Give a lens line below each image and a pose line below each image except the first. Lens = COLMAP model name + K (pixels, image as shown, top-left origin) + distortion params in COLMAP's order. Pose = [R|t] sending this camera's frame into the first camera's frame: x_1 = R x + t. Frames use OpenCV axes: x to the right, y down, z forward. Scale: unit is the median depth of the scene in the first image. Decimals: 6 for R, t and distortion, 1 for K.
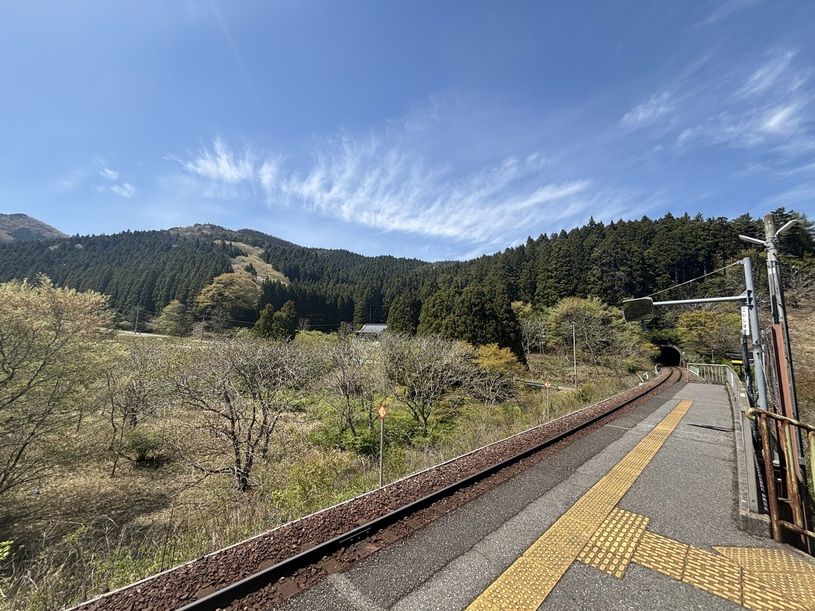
lens RADIAL K [[321.7, 0, 407.5], [0, 321.7, 305.5], [0, 0, 1]] dist [0.002858, 0.000304]
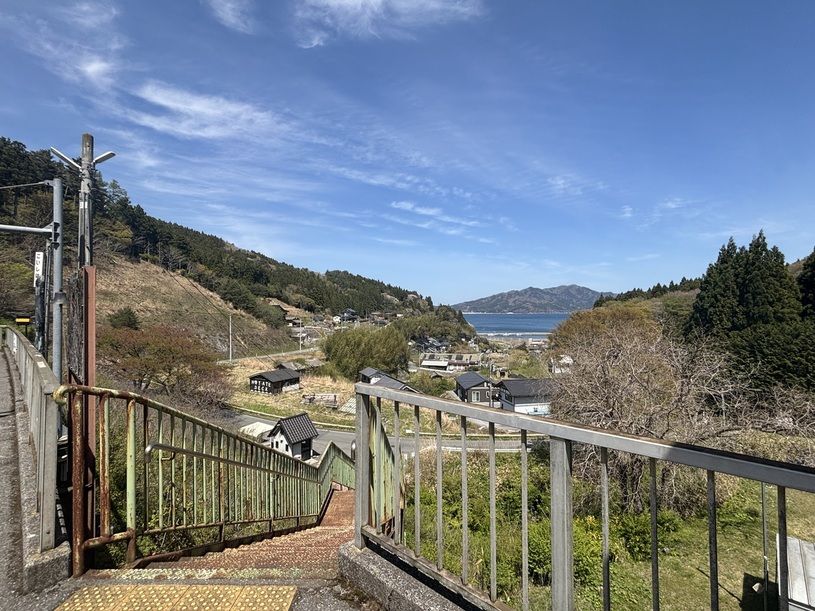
lens RADIAL K [[384.7, 0, 407.5], [0, 384.7, 305.5], [0, 0, 1]] dist [0.000580, -0.000143]
pose [[-0.010394, -0.010429, 0.999892, 0.154042], [-0.119766, 0.992760, 0.009109, 0.037728], [-0.992748, -0.119658, -0.011568, 0.177596]]
